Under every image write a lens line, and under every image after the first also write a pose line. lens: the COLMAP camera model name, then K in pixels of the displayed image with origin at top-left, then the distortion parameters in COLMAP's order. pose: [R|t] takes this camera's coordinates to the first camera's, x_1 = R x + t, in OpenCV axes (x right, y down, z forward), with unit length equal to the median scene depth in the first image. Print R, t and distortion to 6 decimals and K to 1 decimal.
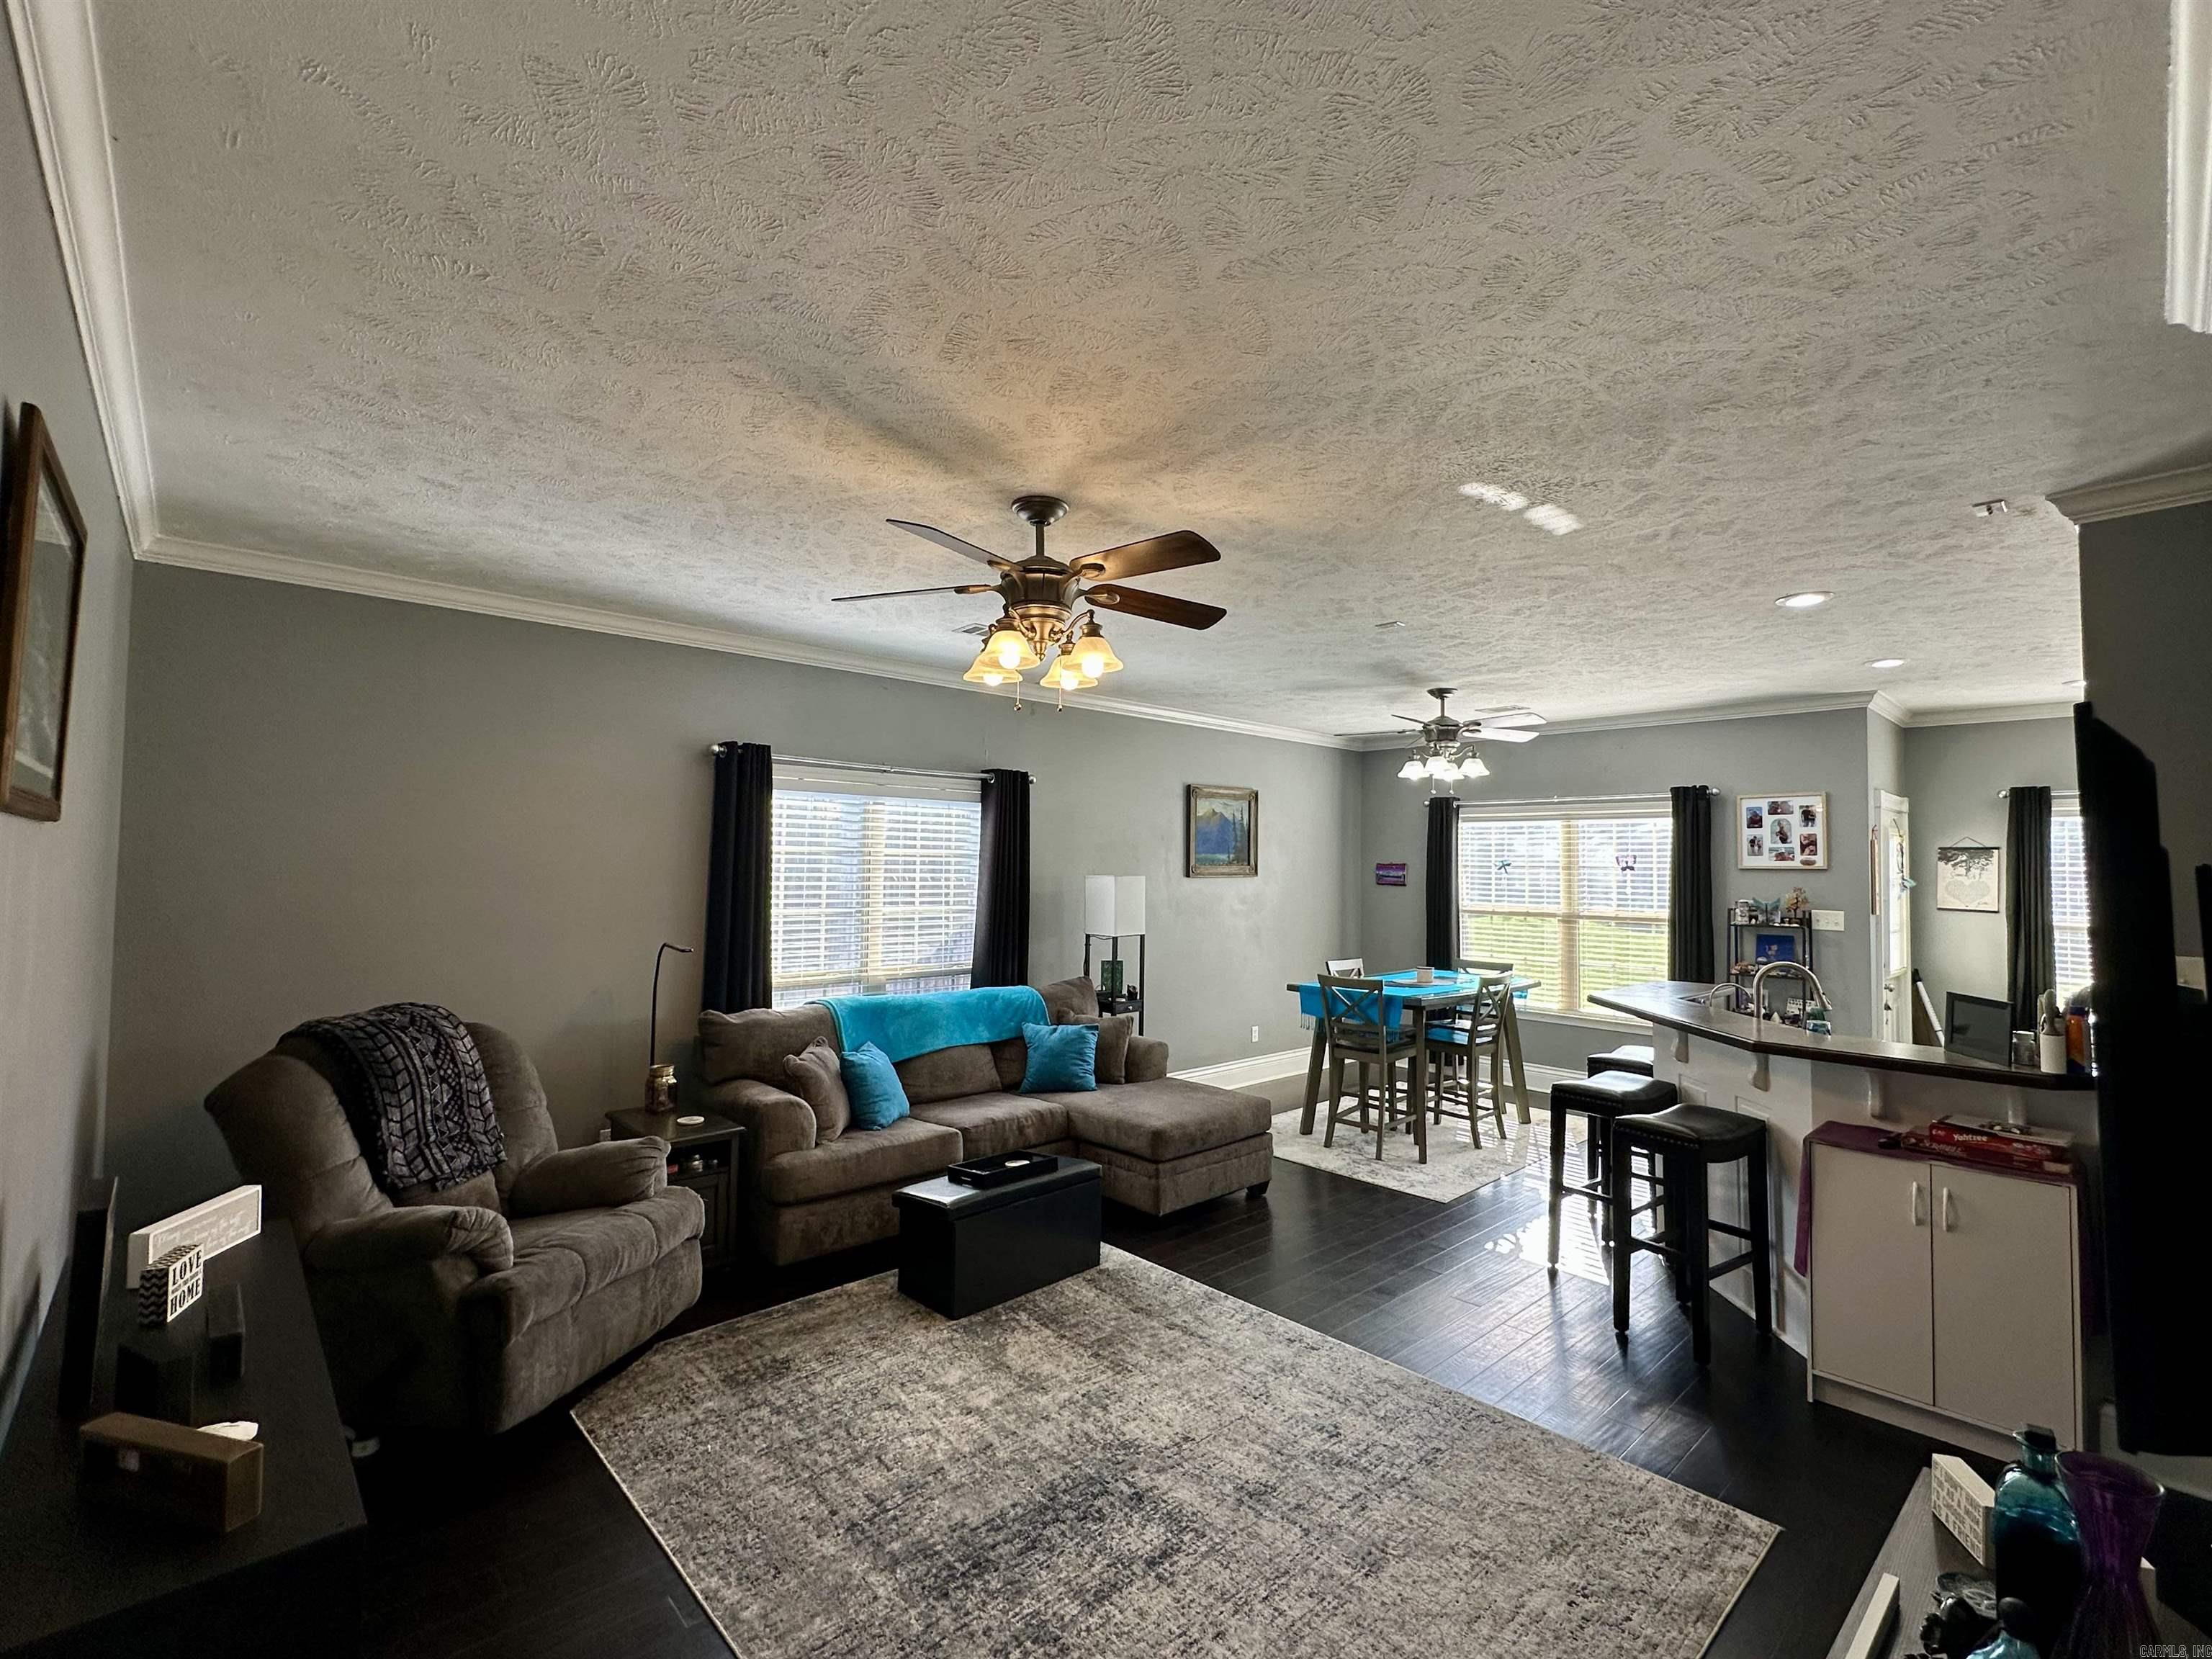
lens RADIAL K [[977.3, 0, 1105.5], [0, 977.3, 827.3], [0, 0, 1]] dist [0.000571, 0.000171]
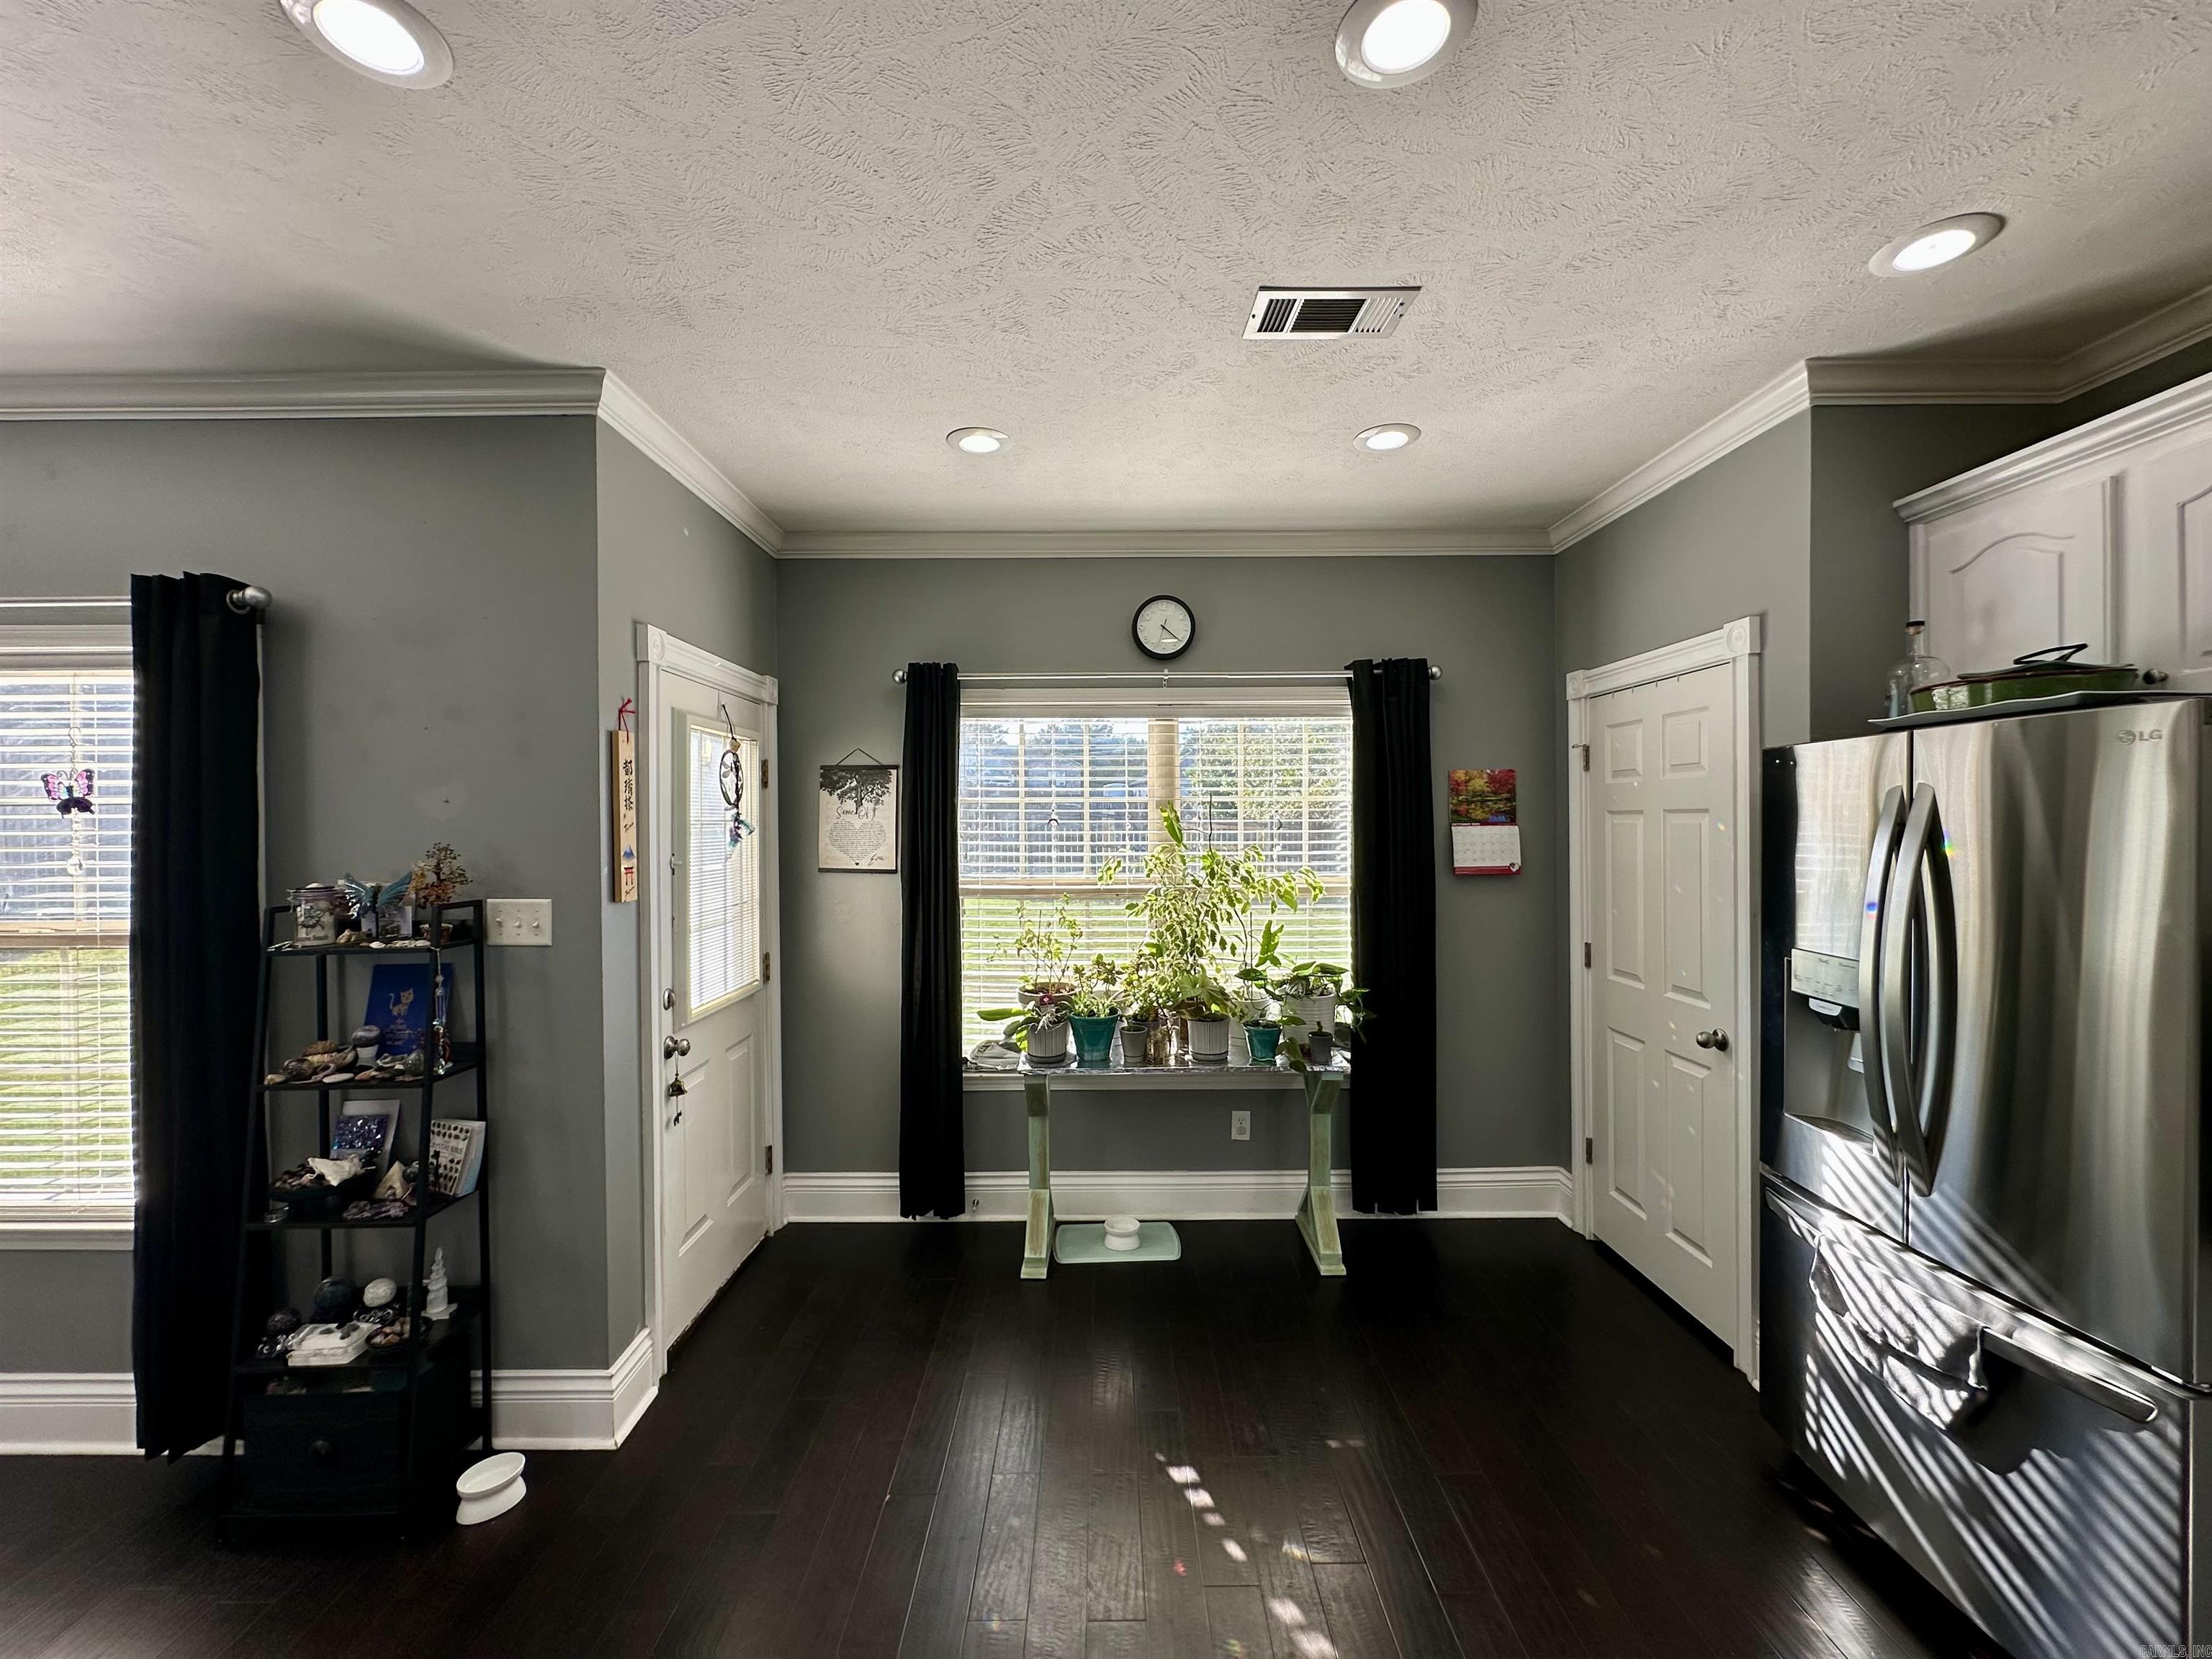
lens RADIAL K [[888.1, 0, 1108.6], [0, 888.1, 826.4], [0, 0, 1]] dist [-0.004072, 0.000347]
pose [[0.679674, -0.021969, 0.733185, 0.628302], [-0.010371, 0.999164, 0.039553, 0.036817], [-0.733441, -0.034486, 0.678878, 0.556243]]
